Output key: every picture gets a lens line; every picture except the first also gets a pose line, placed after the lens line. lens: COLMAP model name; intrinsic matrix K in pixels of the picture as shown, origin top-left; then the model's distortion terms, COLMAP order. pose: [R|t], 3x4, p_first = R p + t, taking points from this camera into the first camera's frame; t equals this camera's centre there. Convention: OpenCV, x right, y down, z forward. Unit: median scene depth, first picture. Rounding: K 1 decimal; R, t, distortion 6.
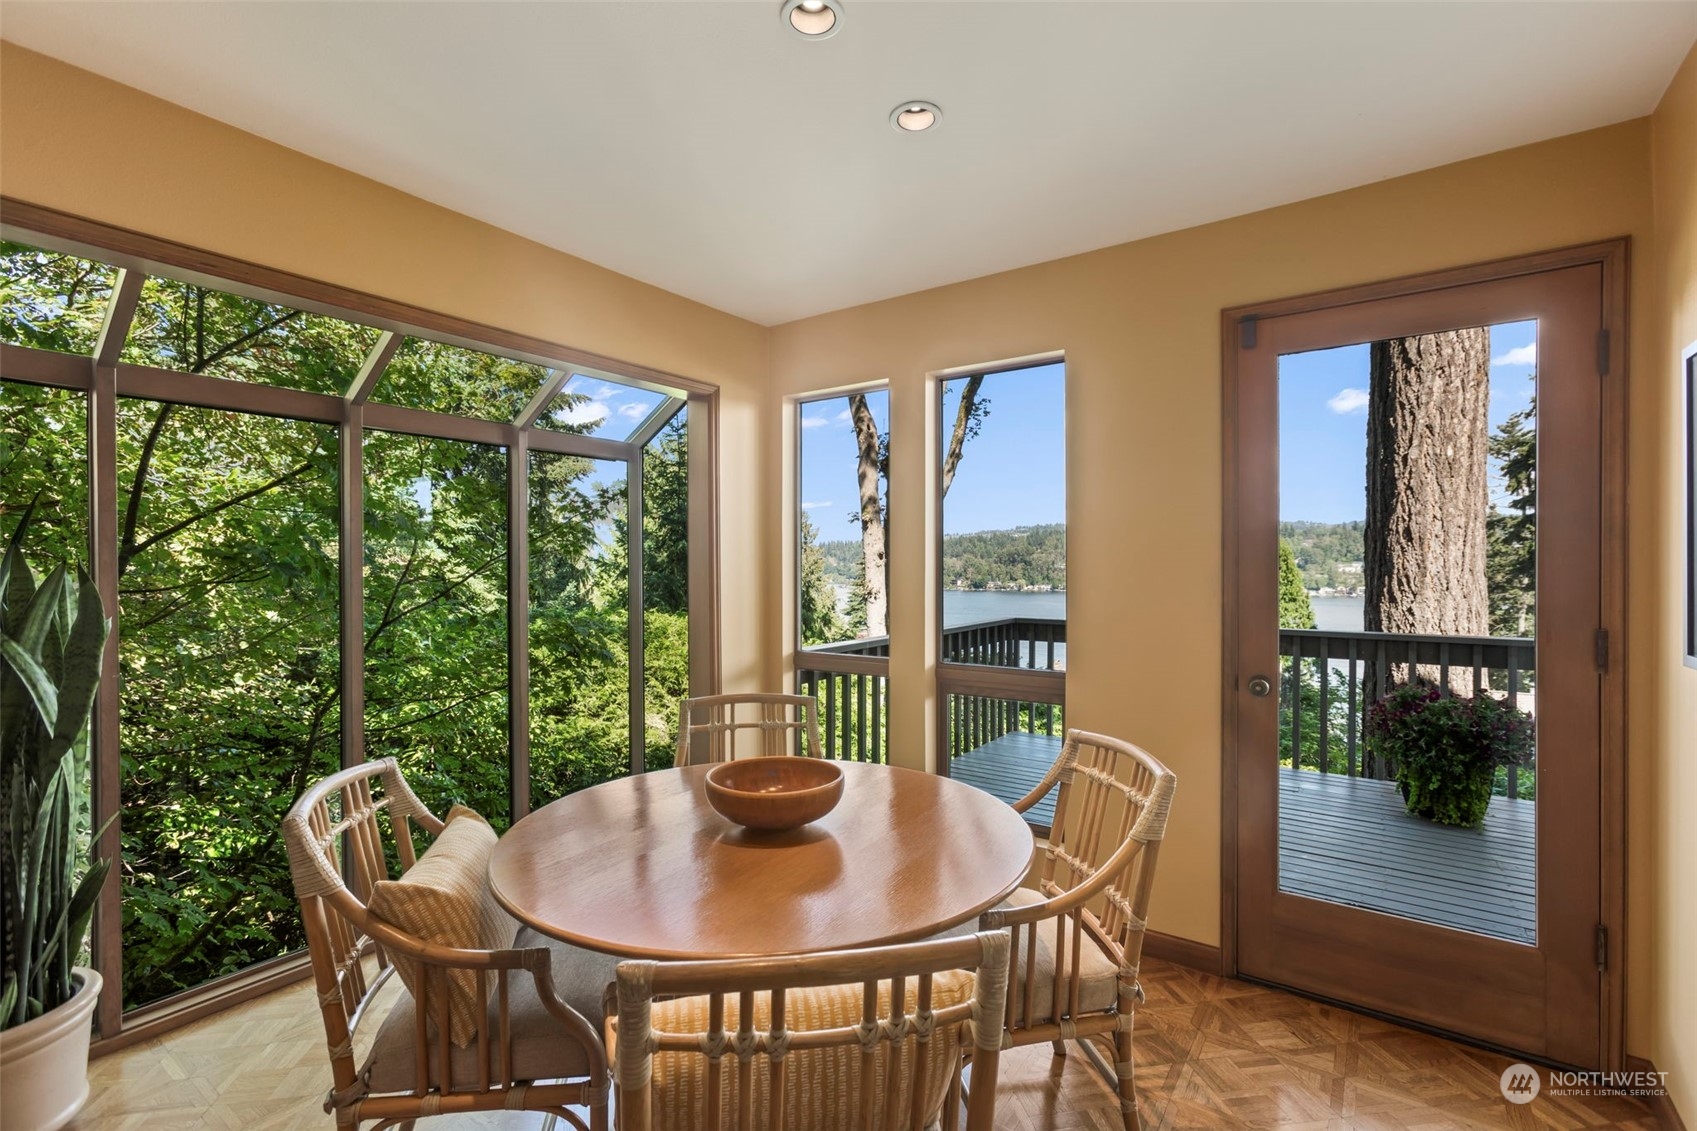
lens RADIAL K [[763.3, 0, 848.3], [0, 763.3, 565.5], [0, 0, 1]] dist [-0.001287, 0.003123]
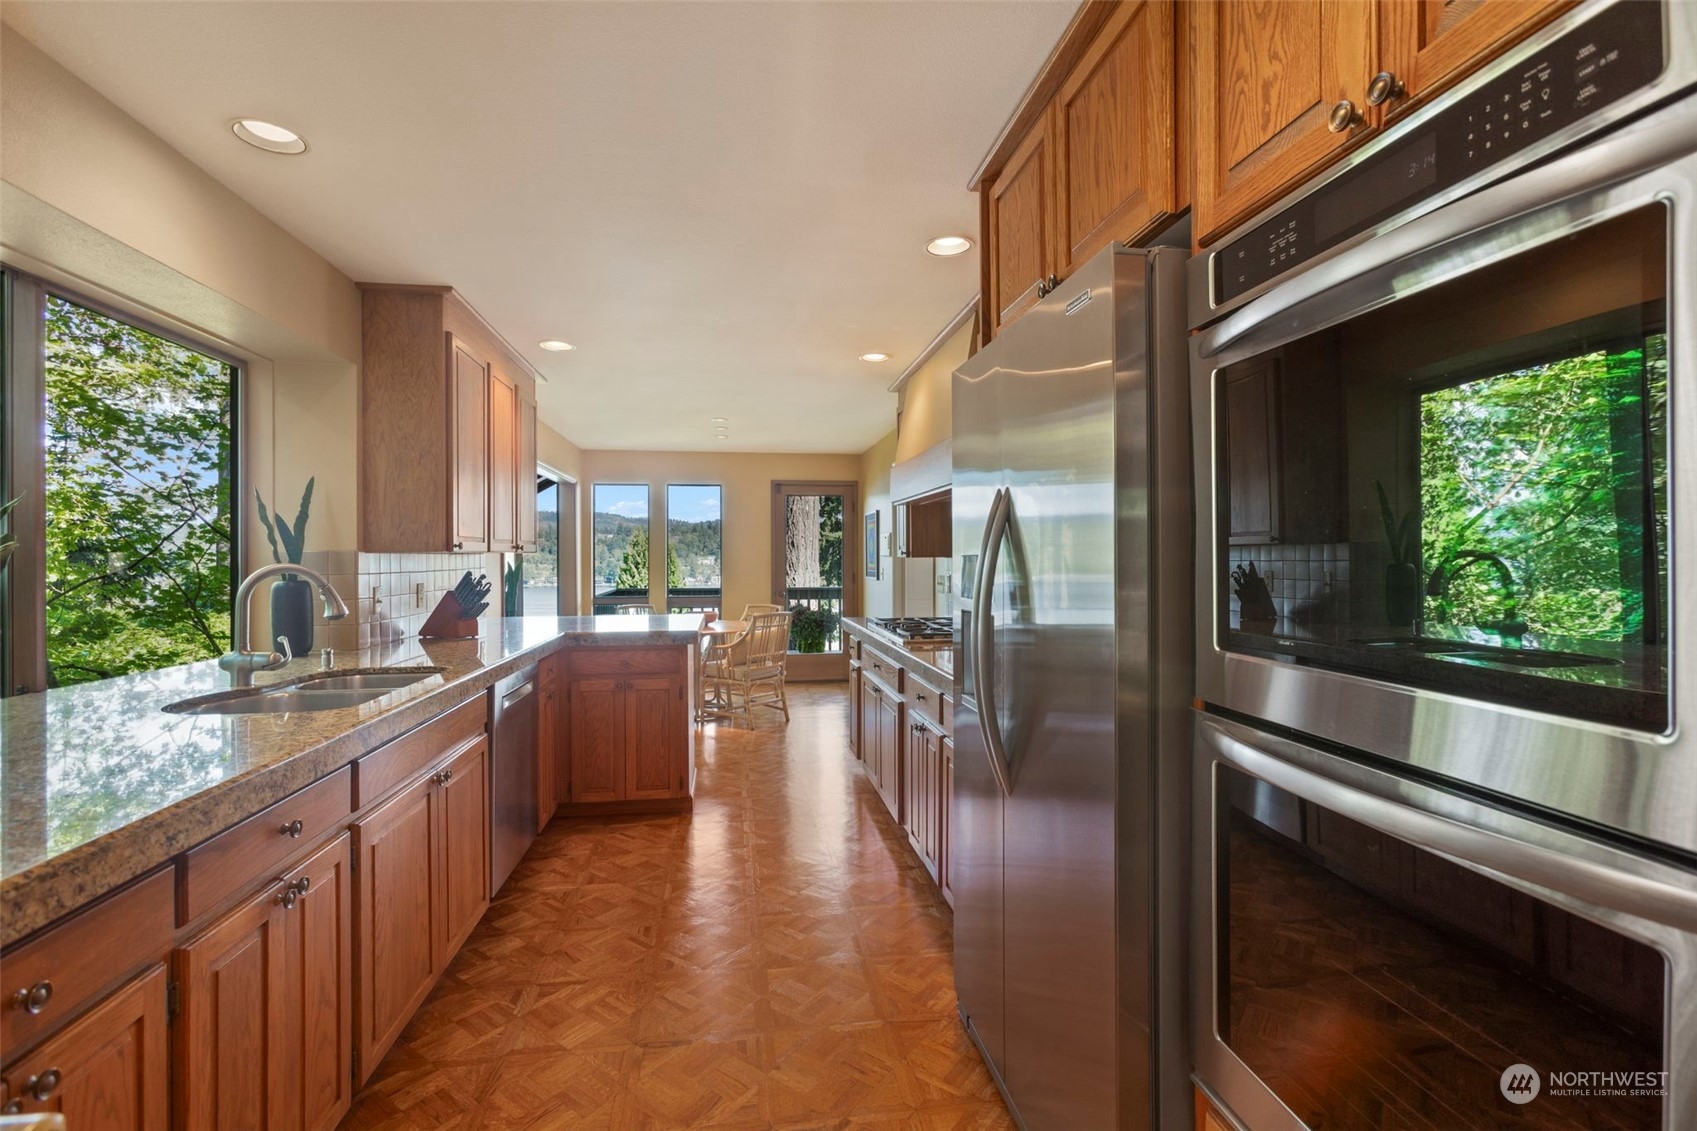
lens RADIAL K [[763.3, 0, 841.3], [0, 763.3, 560.6], [0, 0, 1]] dist [-0.001287, 0.003123]
pose [[0.727155, -0.003320, 0.686465, -0.890650], [0.001932, 0.999994, 0.002790, 0.002229], [-0.686471, -0.000703, 0.727157, -0.919523]]
